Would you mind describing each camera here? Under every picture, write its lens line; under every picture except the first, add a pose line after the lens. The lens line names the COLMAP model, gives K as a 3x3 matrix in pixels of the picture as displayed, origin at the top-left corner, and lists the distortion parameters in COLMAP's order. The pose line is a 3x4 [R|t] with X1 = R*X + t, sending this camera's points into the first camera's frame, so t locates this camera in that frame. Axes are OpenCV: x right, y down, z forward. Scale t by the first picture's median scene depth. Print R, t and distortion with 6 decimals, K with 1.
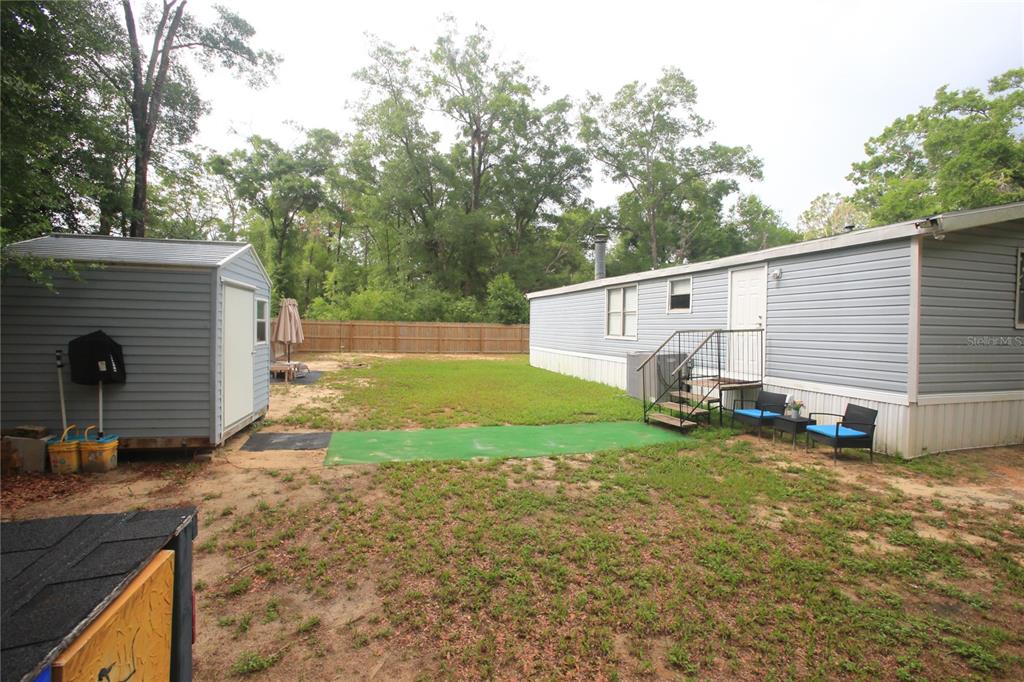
lens RADIAL K [[469.4, 0, 509.4], [0, 469.4, 344.1], [0, 0, 1]] dist [-0.085290, 0.038001]
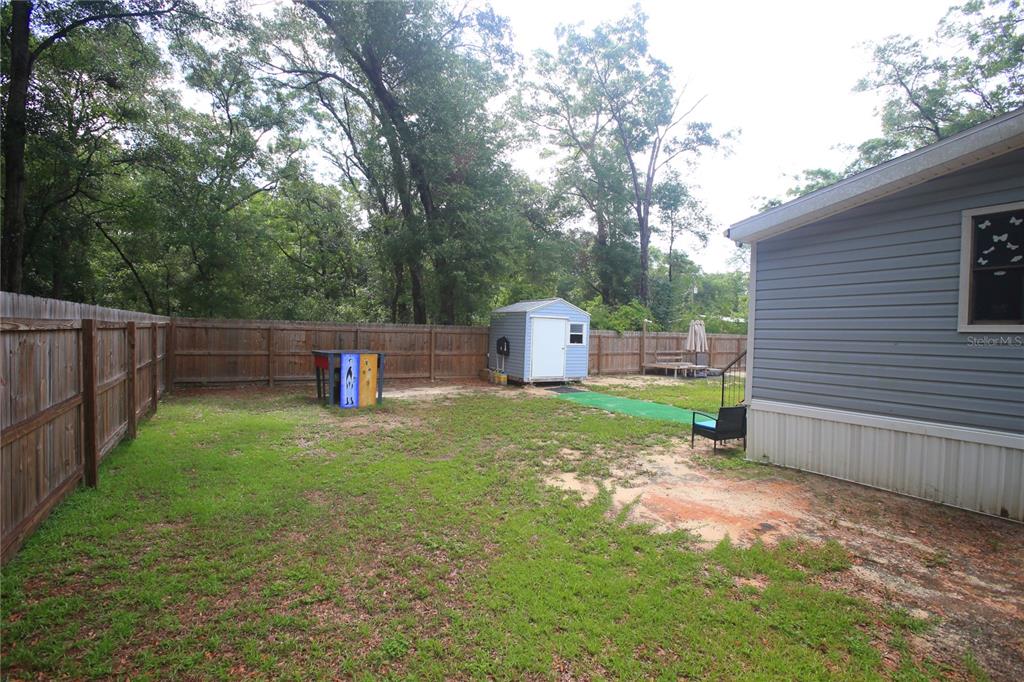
lens RADIAL K [[469.4, 0, 509.4], [0, 469.4, 344.1], [0, 0, 1]] dist [-0.085290, 0.038001]
pose [[0.270630, 0.012852, -0.962598, 1.054159], [-0.055335, 0.998465, -0.002227, 0.013868], [0.961092, 0.053868, 0.270926, 0.115068]]
